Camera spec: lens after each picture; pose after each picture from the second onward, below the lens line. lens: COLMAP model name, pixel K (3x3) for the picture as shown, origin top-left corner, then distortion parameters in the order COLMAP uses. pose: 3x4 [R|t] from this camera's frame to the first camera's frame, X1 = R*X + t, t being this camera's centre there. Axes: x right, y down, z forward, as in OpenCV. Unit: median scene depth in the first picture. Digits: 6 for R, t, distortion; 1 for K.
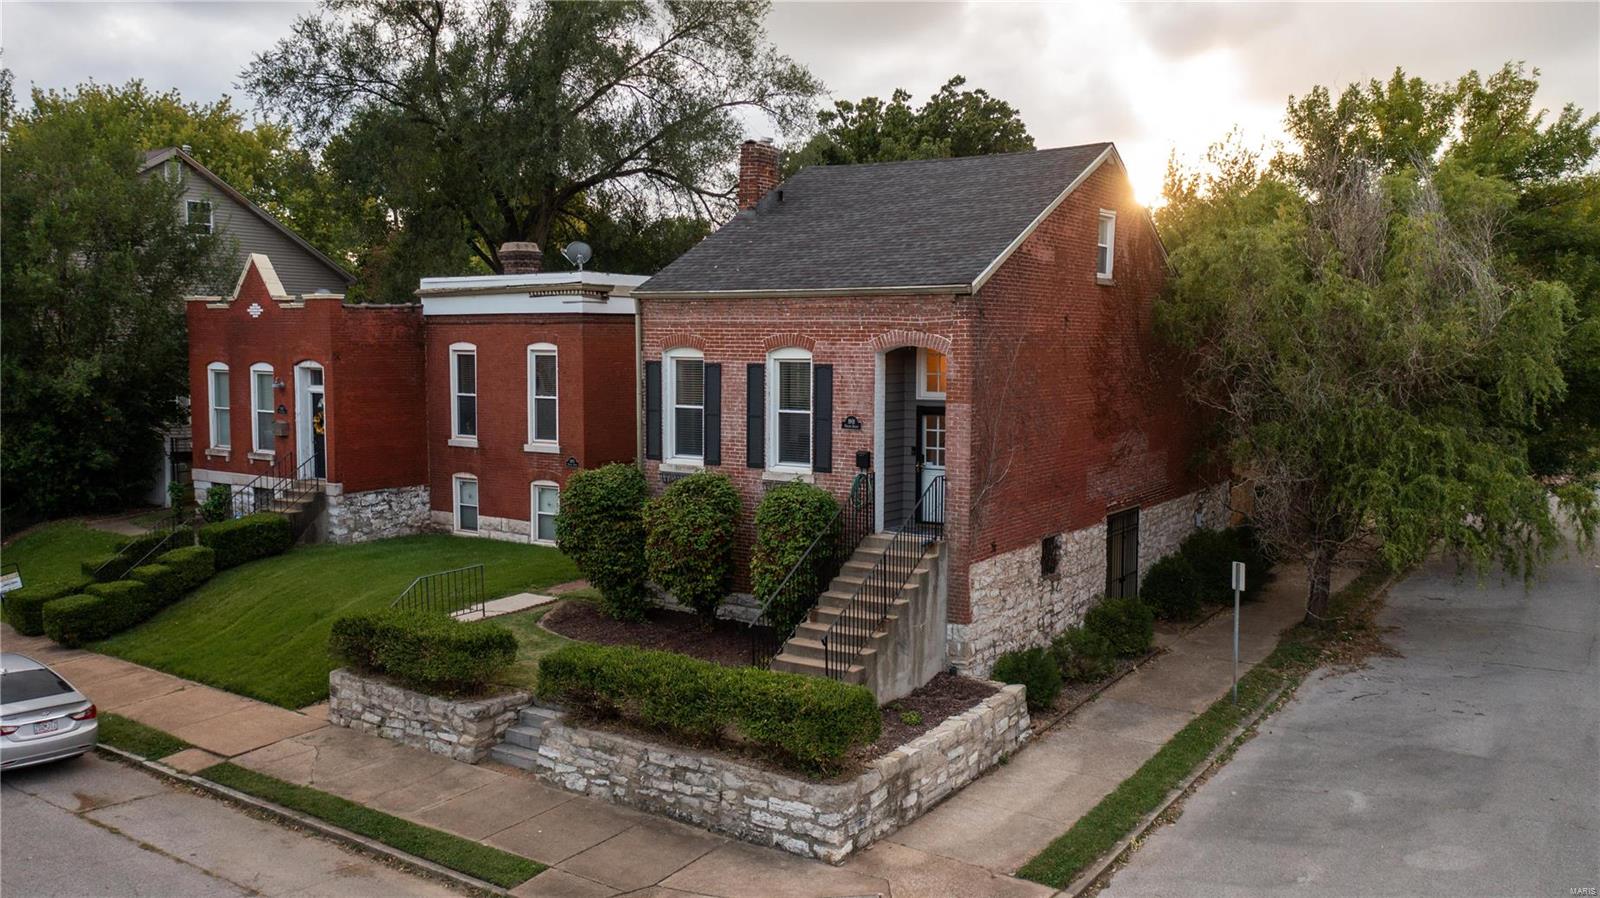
lens RADIAL K [[1260.3, 0, 794.6], [0, 1260.3, 449.9], [0, 0, 1]] dist [0.006627, -0.023040]
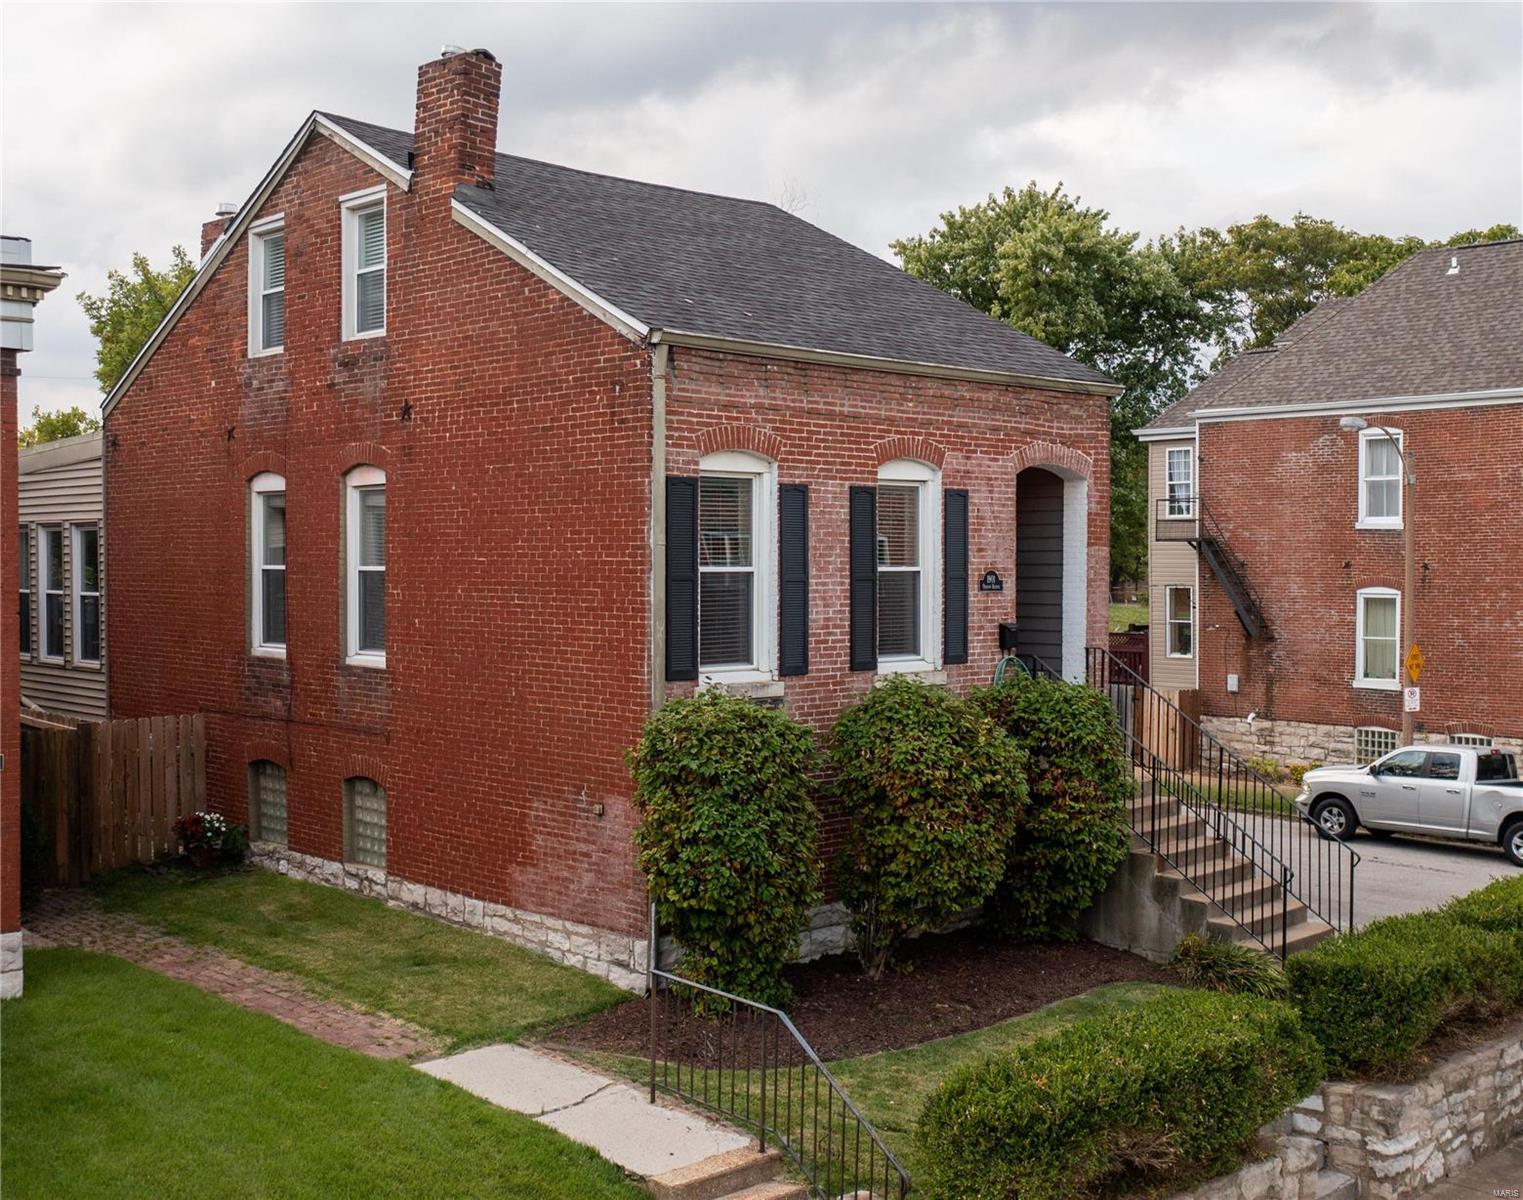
lens RADIAL K [[1747.2, 0, 761.9], [0, 1747.2, 598.7], [0, 0, 1]] dist [-0.063613, 0.000000]
pose [[0.216442, -0.028580, 0.975877, -0.772925], [0.081518, 0.996610, 0.011107, -0.029094], [-0.972886, 0.077148, 0.218038, 0.837139]]
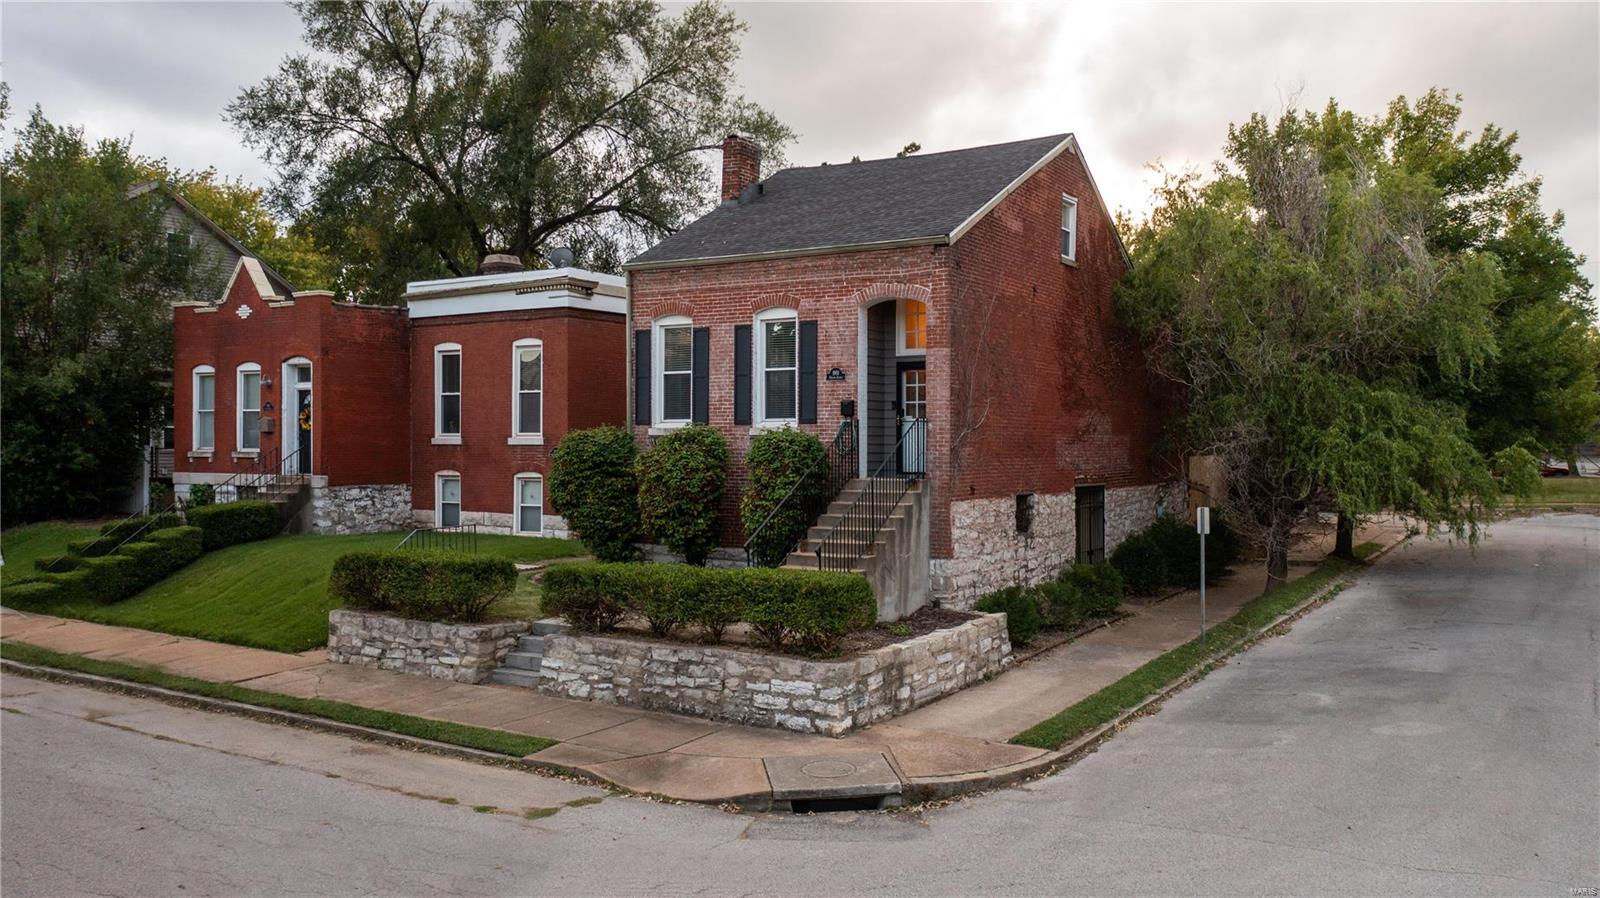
lens RADIAL K [[1260.3, 0, 793.3], [0, 1260.3, 449.3], [0, 0, 1]] dist [0.006627, -0.023040]
pose [[0.999279, -0.001609, 0.037920, -0.027722], [0.004681, 0.996699, -0.081054, 0.114764], [-0.037664, 0.081173, 0.995988, -0.037979]]
